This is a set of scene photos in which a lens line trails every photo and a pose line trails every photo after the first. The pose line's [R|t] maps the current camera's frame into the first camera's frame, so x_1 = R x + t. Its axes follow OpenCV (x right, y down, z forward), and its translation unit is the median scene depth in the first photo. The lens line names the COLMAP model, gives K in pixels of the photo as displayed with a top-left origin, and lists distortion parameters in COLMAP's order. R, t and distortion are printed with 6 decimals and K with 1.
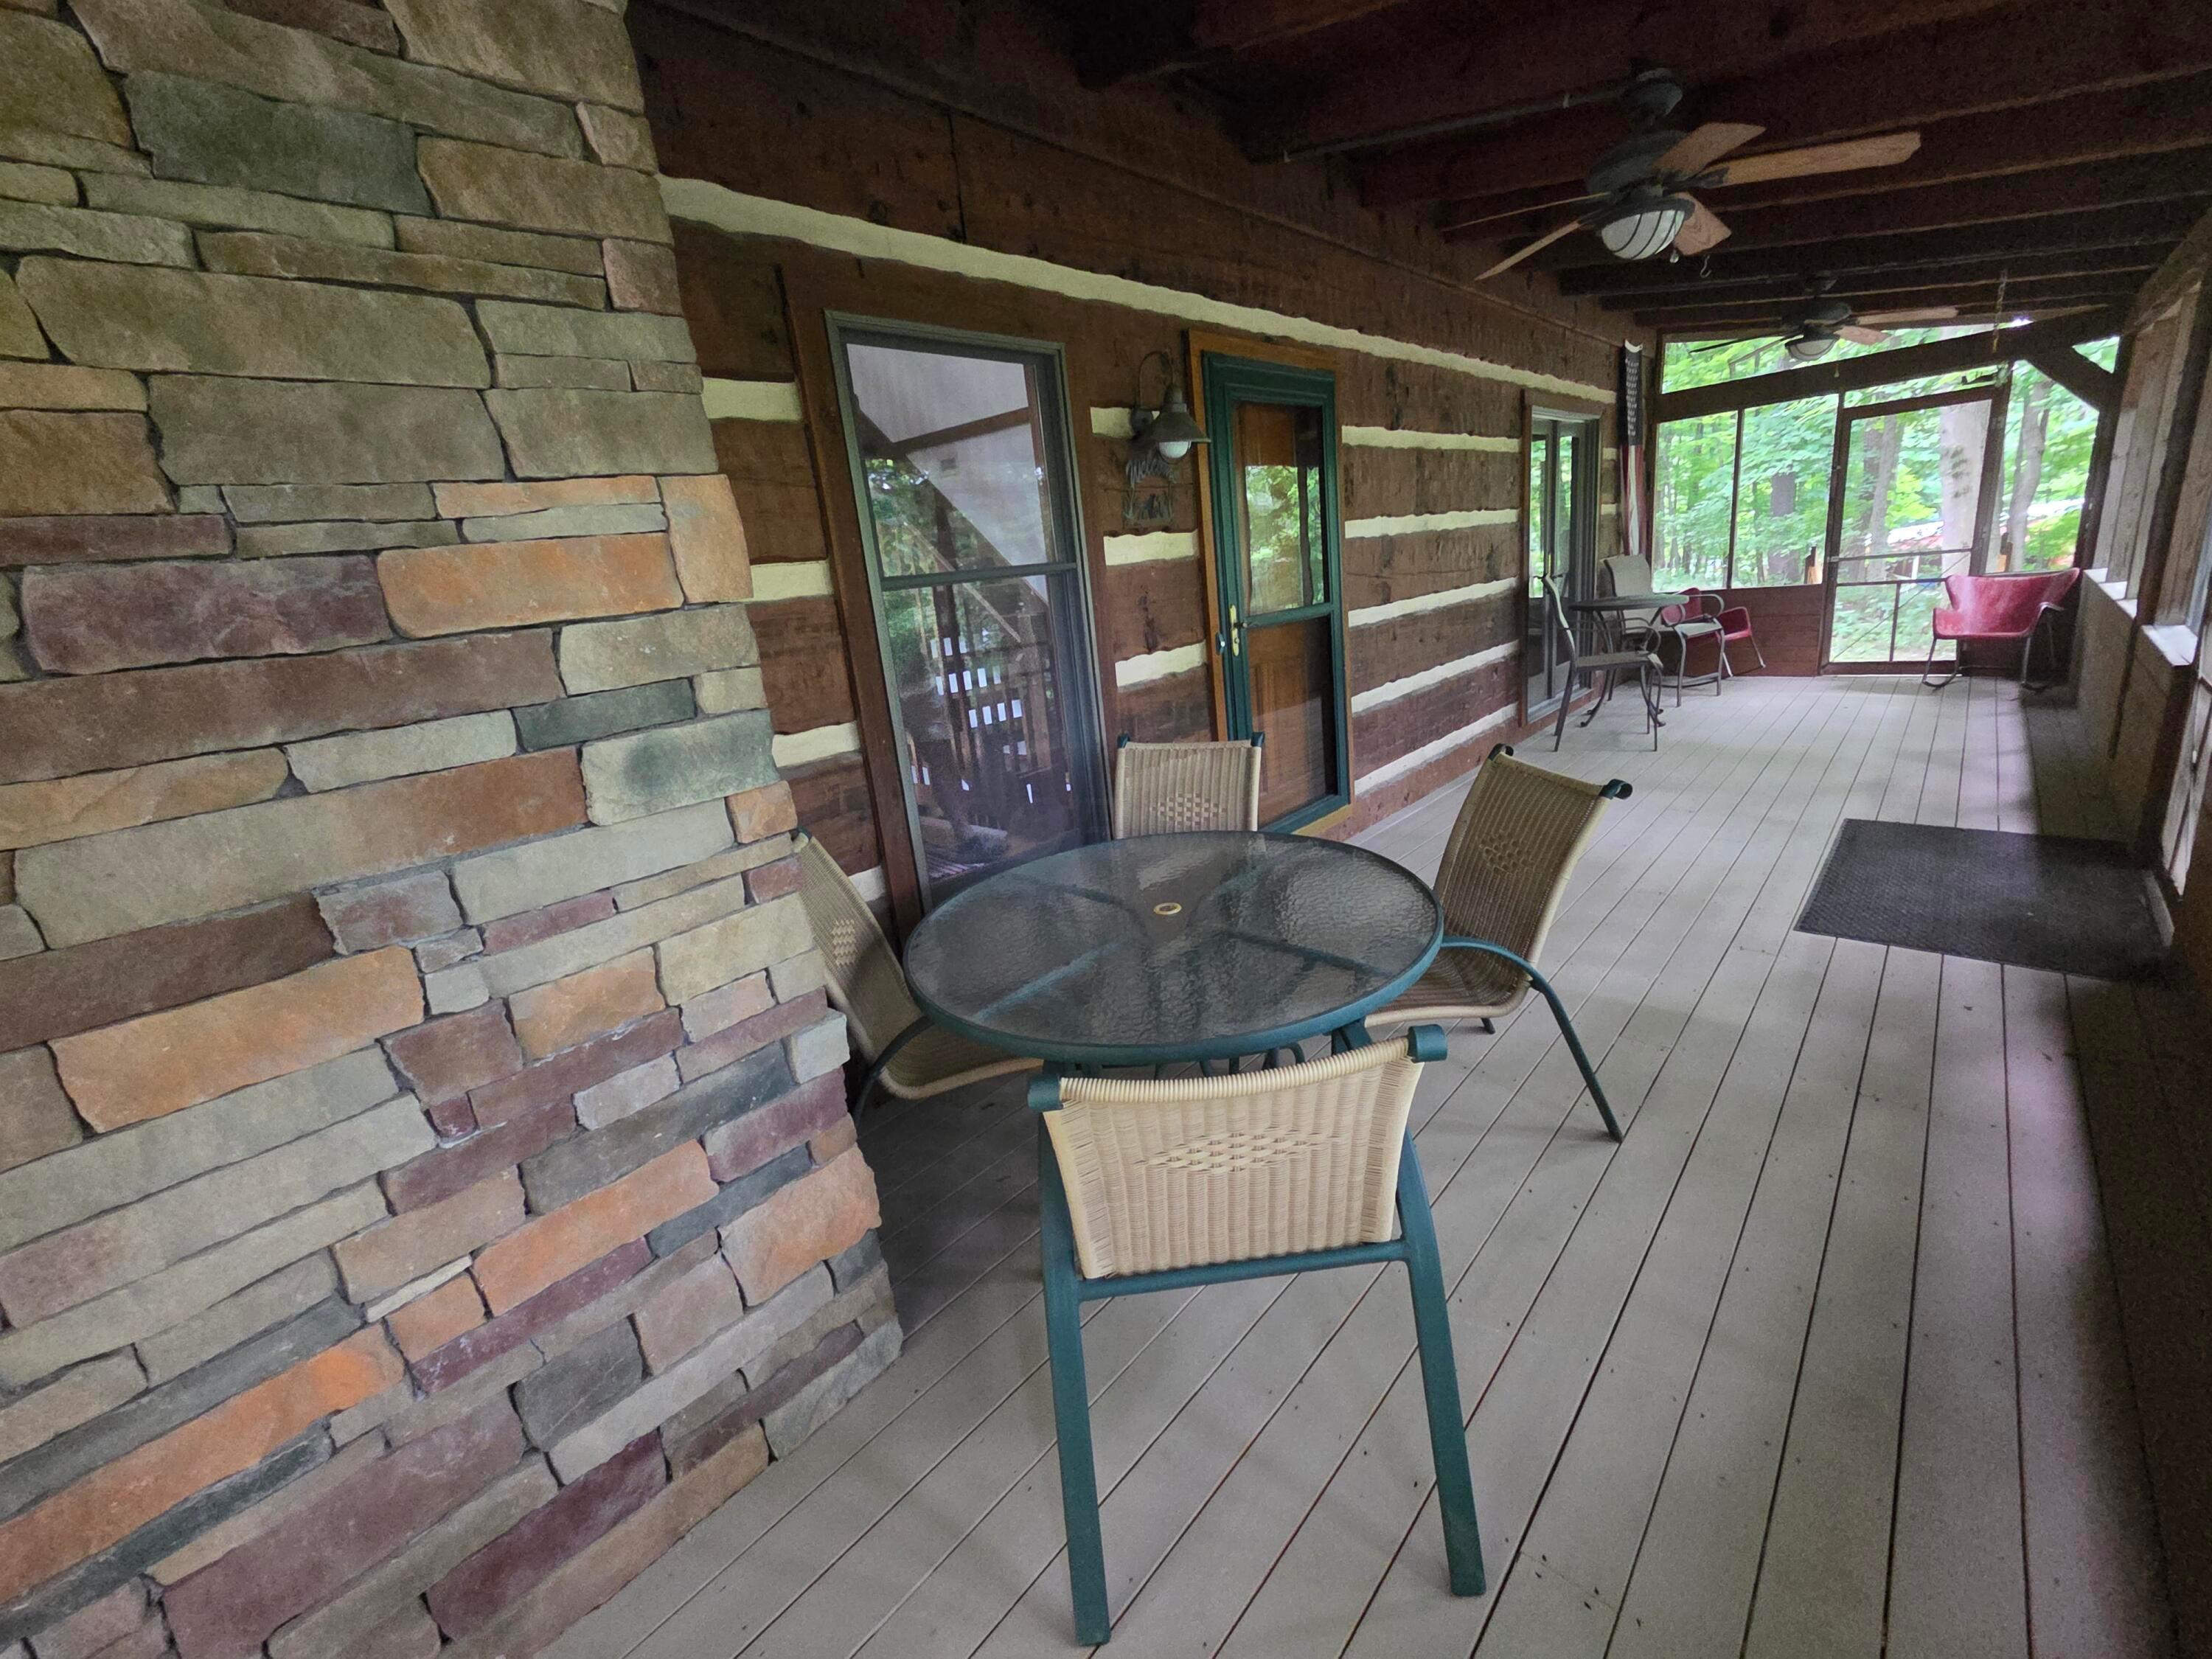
lens RADIAL K [[904.3, 0, 1147.2], [0, 904.3, 807.3], [0, 0, 1]] dist [-0.001202, 0.004270]
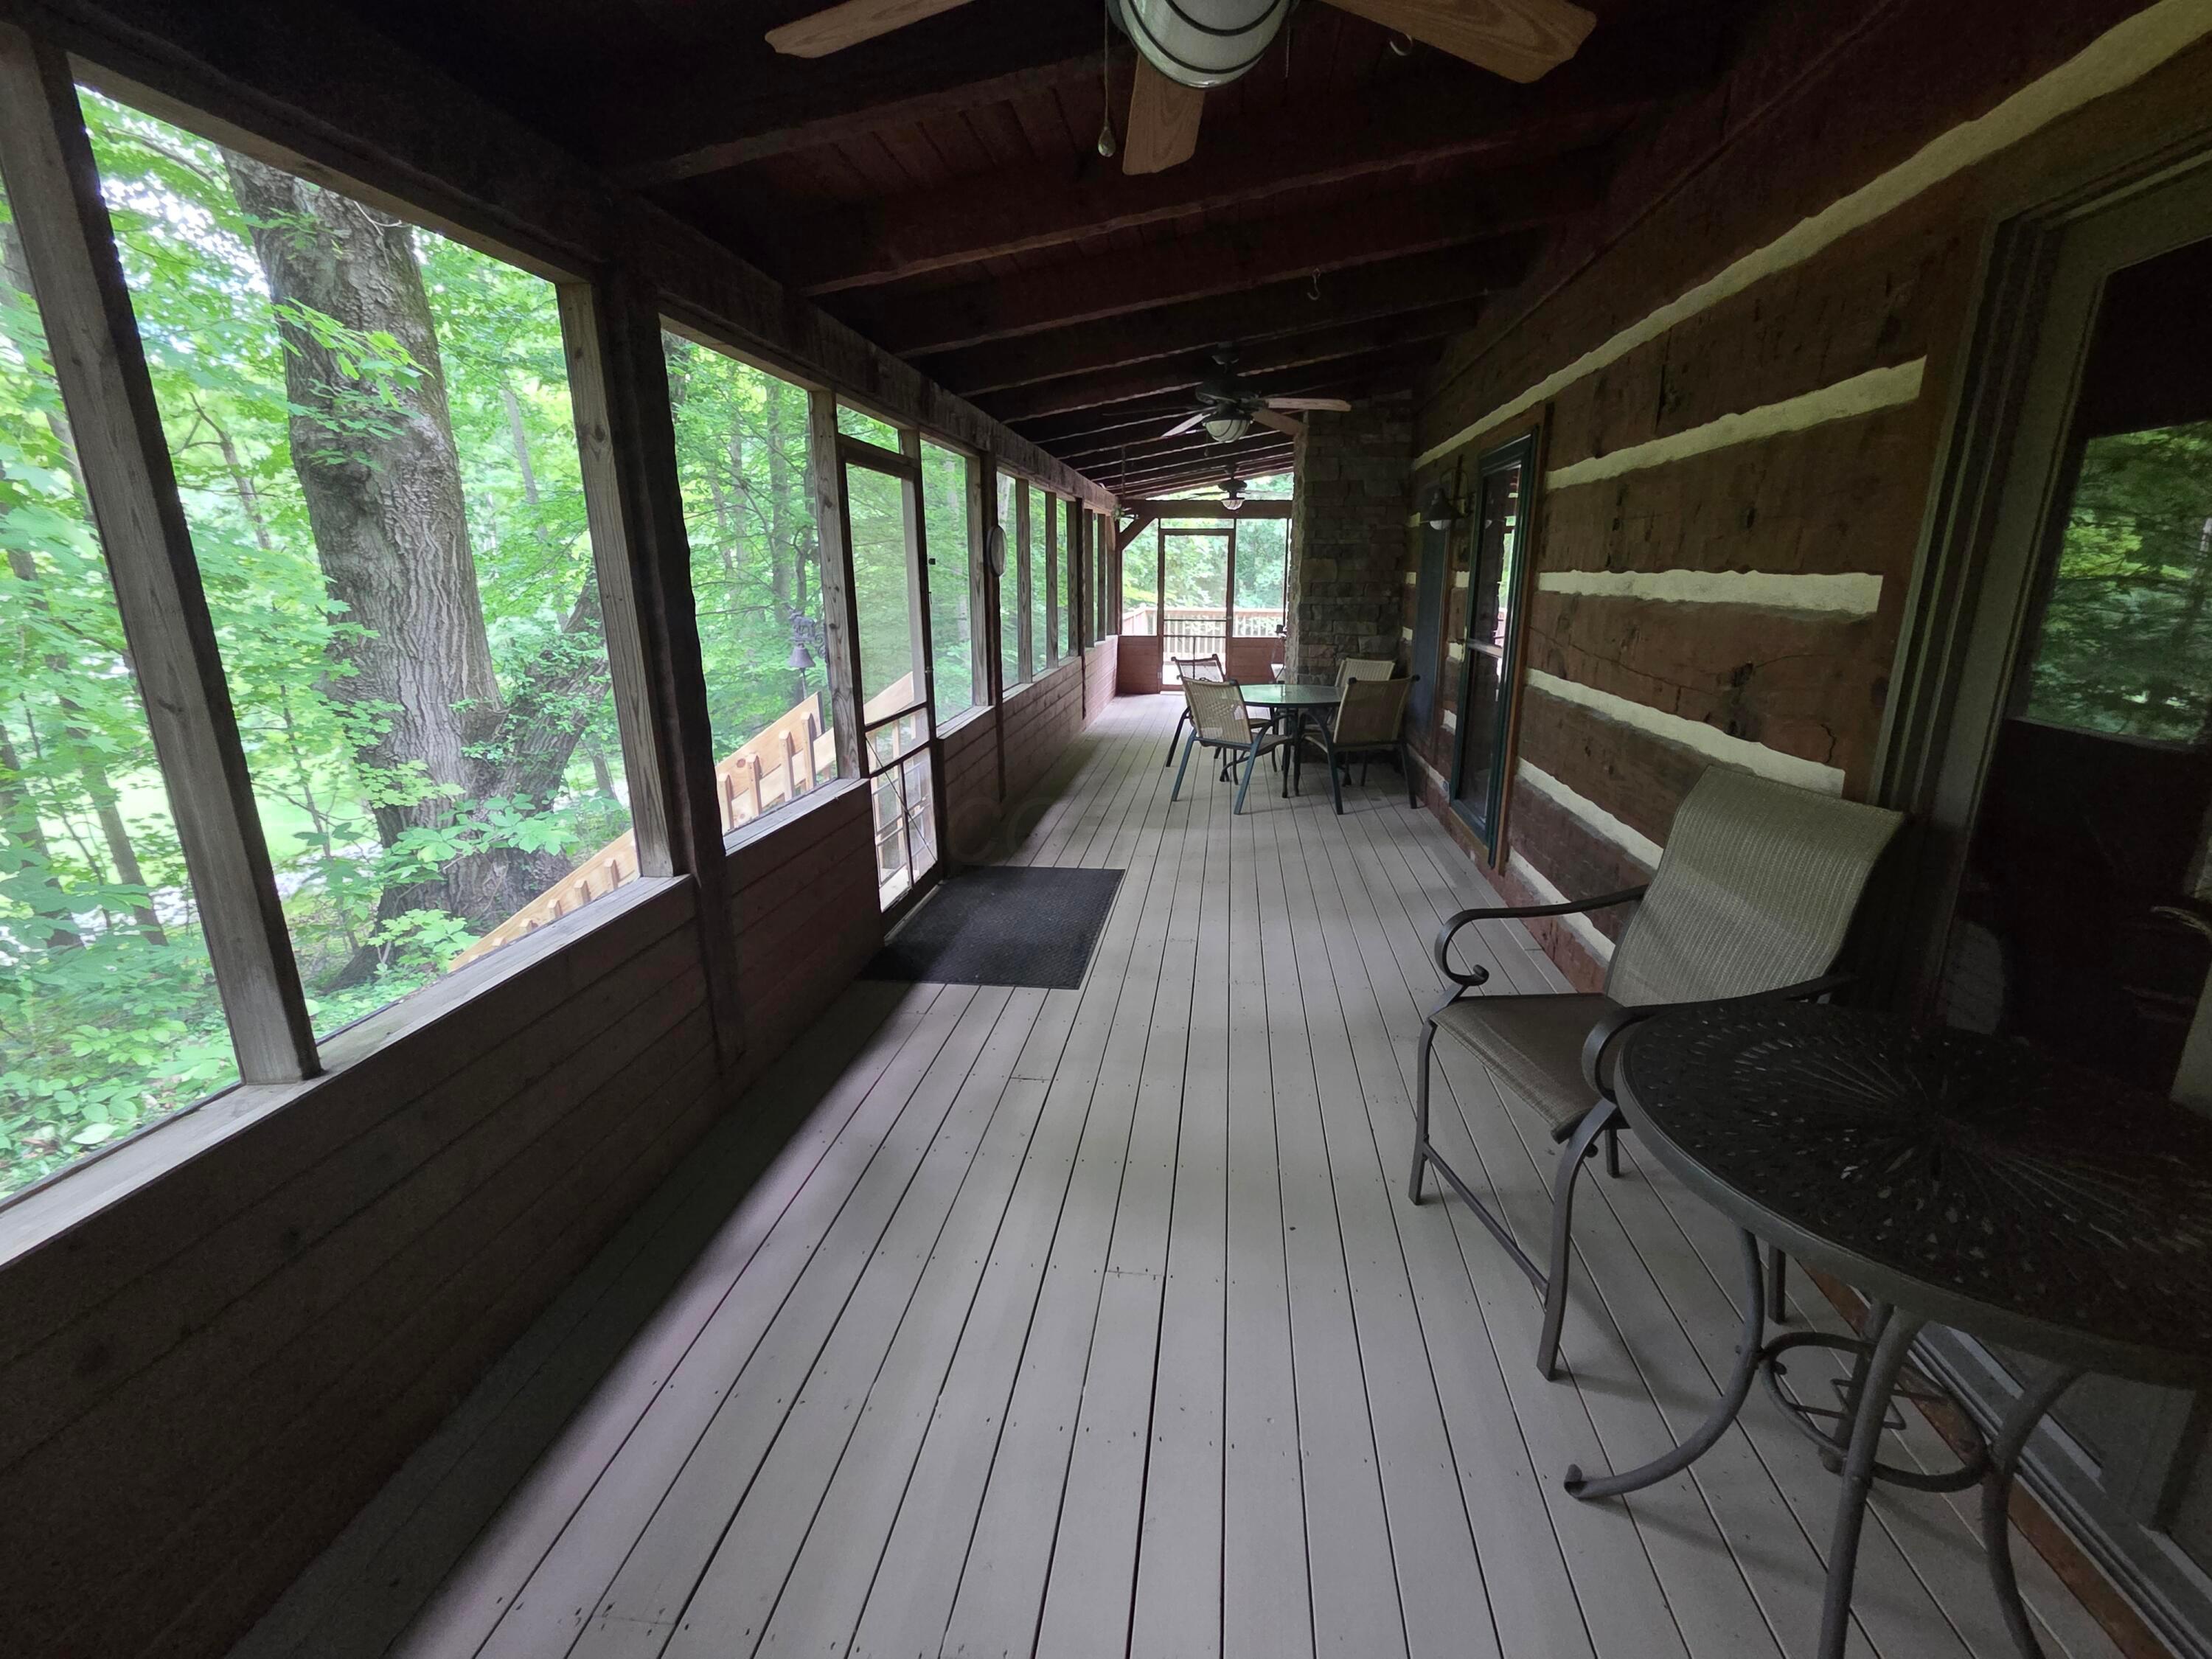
lens RADIAL K [[904.3, 0, 1147.2], [0, 904.3, 807.3], [0, 0, 1]] dist [-0.001202, 0.004270]
pose [[-0.803714, 0.240756, -0.544133, 0.894137], [-0.081538, 0.861294, 0.501521, -0.435894], [0.589403, 0.447447, -0.672604, 1.201090]]
